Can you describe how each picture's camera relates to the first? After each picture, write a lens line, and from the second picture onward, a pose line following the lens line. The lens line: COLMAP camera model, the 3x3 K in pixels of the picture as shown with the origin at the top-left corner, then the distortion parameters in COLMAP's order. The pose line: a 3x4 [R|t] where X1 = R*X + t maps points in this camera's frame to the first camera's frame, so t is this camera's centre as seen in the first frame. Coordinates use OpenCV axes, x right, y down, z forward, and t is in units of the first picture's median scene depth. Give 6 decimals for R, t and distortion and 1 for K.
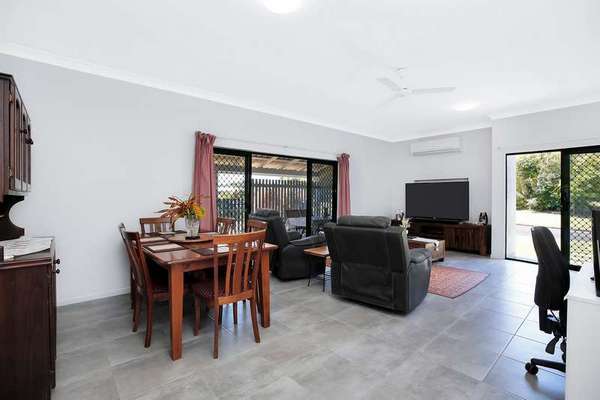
lens RADIAL K [[285.9, 0, 299.3], [0, 285.9, 193.7], [0, 0, 1]] dist [-0.002970, -0.000229]
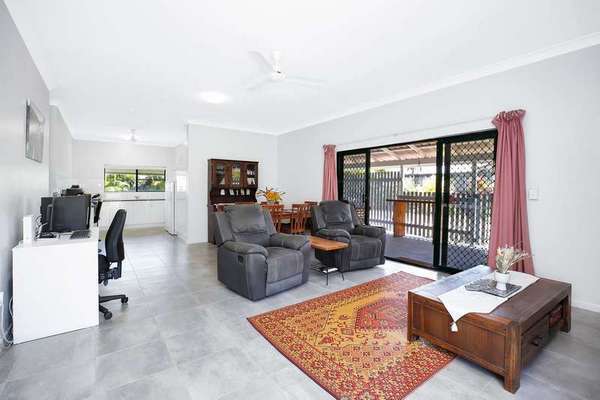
lens RADIAL K [[285.9, 0, 299.3], [0, 285.9, 193.7], [0, 0, 1]] dist [-0.002970, -0.000229]
pose [[-0.102013, 0.022152, -0.994536, 1.003430], [-0.000962, 0.999749, 0.022367, -0.000727], [0.994783, 0.003238, -0.101966, 0.938232]]
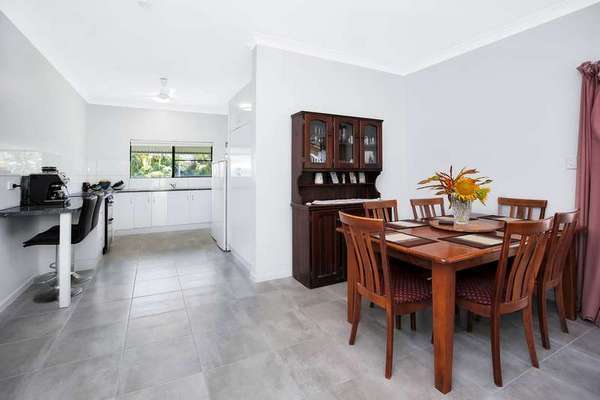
lens RADIAL K [[293.1, 0, 303.5], [0, 293.1, 174.6], [0, 0, 1]] dist [-0.000031, -0.000119]
pose [[-0.234349, 0.010193, -0.972099, 0.328357], [0.006277, 0.999940, 0.008972, 0.006768], [0.972132, -0.003999, -0.234399, 0.529087]]
